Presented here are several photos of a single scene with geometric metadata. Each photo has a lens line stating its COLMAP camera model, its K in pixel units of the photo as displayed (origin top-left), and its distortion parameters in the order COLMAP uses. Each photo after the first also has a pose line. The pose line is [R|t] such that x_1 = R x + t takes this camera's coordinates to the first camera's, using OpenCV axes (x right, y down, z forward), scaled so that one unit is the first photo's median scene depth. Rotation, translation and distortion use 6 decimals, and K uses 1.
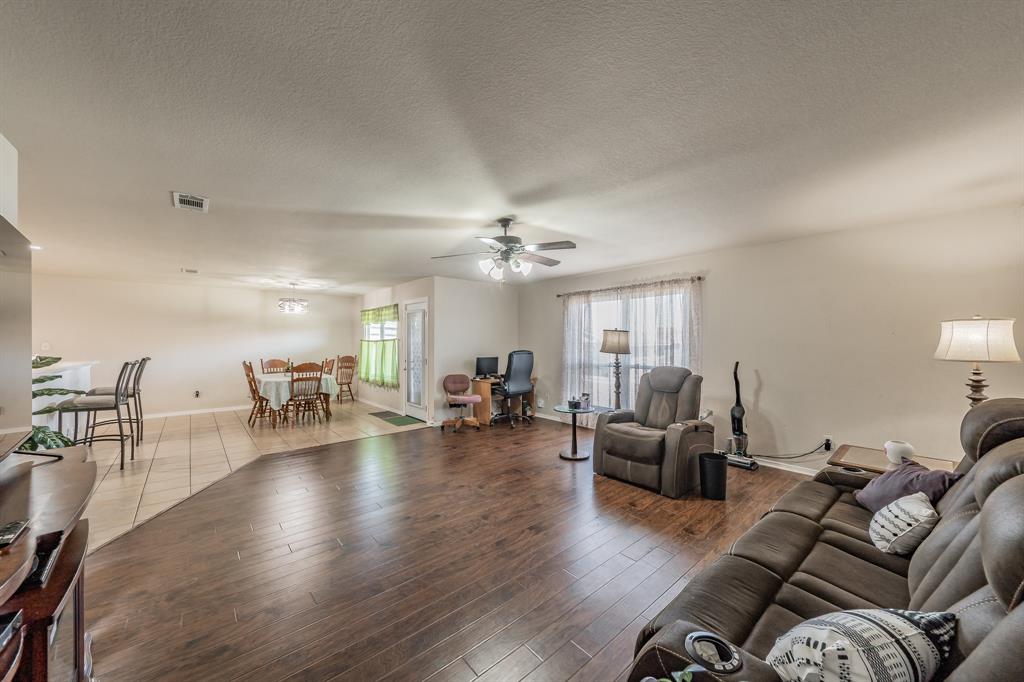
lens RADIAL K [[371.8, 0, 519.6], [0, 371.8, 342.7], [0, 0, 1]] dist [-0.002020, -0.000070]
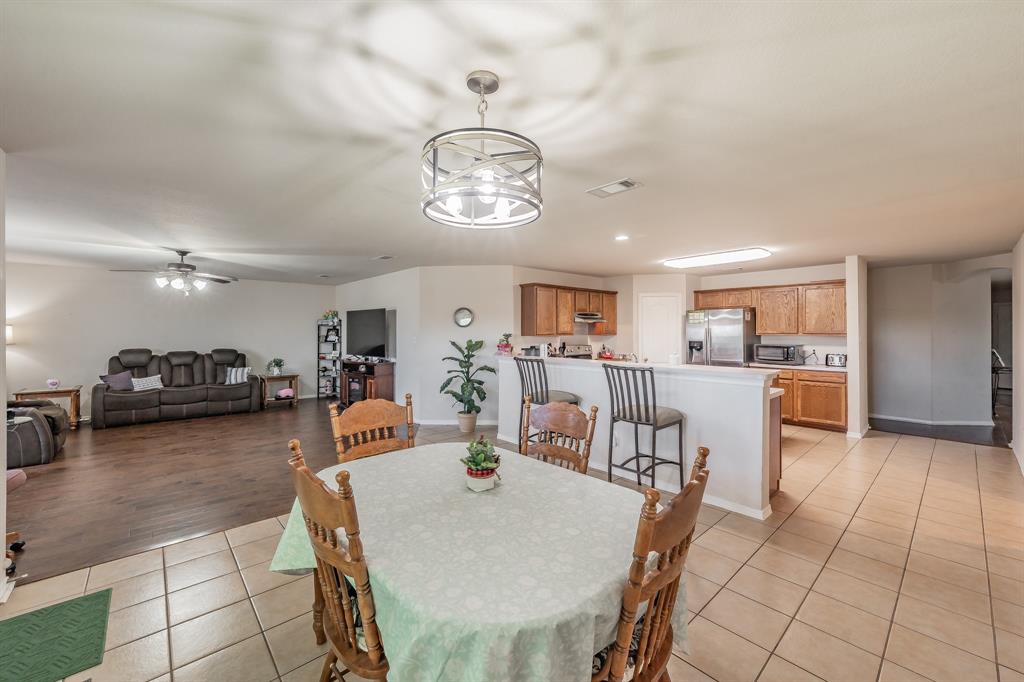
lens RADIAL K [[402.0, 0, 519.0], [0, 402.0, 335.1], [0, 0, 1]] dist [0.010675, -0.000537]
pose [[-0.999605, 0.003747, -0.027848, -0.849921], [0.003176, 0.999785, 0.020501, -0.021173], [0.027919, 0.020405, -0.999402, 1.709990]]
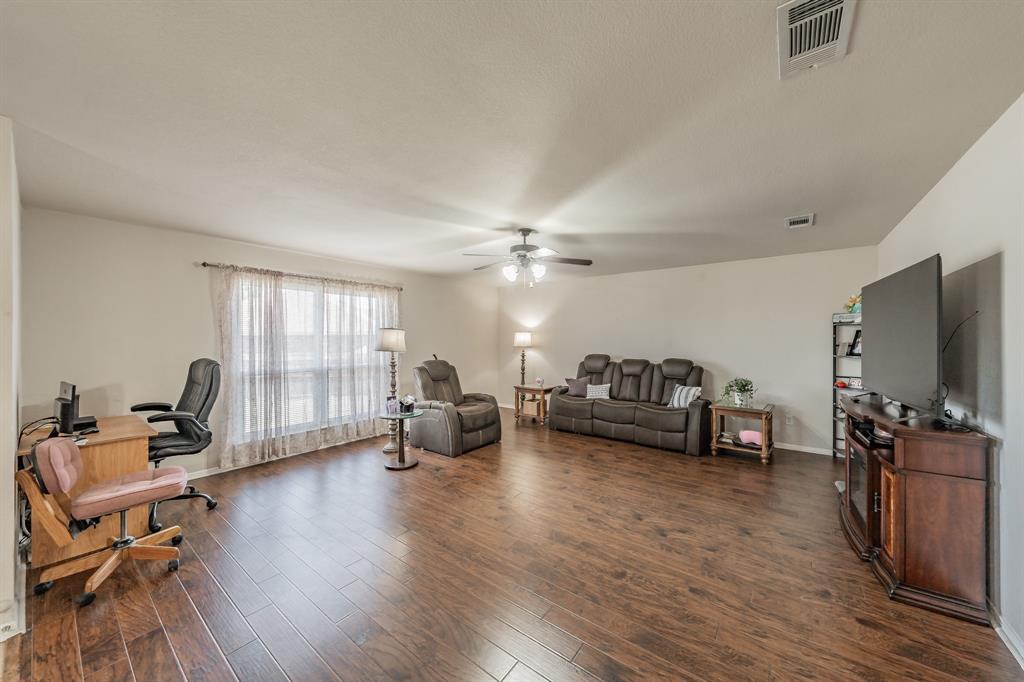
lens RADIAL K [[371.8, 0, 501.5], [0, 371.8, 339.3], [0, 0, 1]] dist [-0.002020, -0.000070]
pose [[-0.193536, 0.001453, 0.981092, -0.728269], [0.011366, 0.999935, 0.000761, -0.004059], [-0.981027, 0.011298, -0.193540, 0.847004]]
